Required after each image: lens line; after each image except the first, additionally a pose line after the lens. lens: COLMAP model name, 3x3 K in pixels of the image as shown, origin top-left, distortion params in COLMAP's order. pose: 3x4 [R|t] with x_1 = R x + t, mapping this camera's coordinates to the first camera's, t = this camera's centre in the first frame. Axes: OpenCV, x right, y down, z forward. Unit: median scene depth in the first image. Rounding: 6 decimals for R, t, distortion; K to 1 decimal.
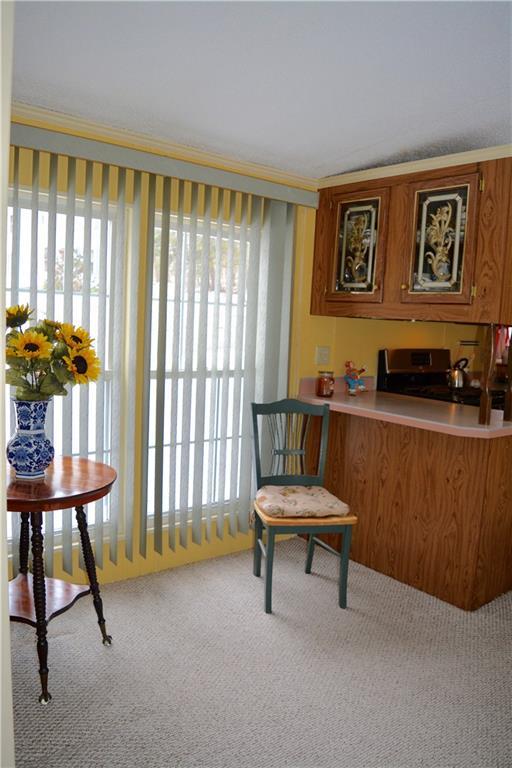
lens RADIAL K [[593.4, 0, 256.0], [0, 593.4, 384.0], [0, 0, 1]] dist [-0.098358, 0.007422]
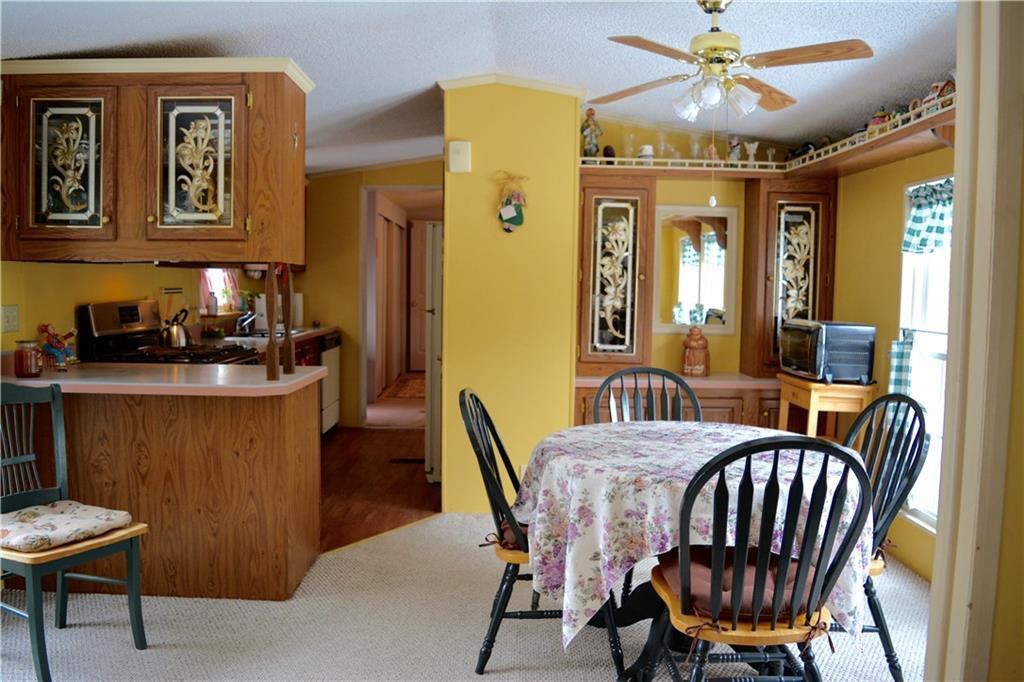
lens RADIAL K [[791.3, 0, 512.0], [0, 791.3, 341.0], [0, 0, 1]] dist [-0.098358, 0.007422]
pose [[0.624005, -0.095406, 0.775574, -0.259716], [0.101998, 0.993972, 0.040207, 0.001724], [-0.774735, 0.054017, 0.629974, 0.001006]]
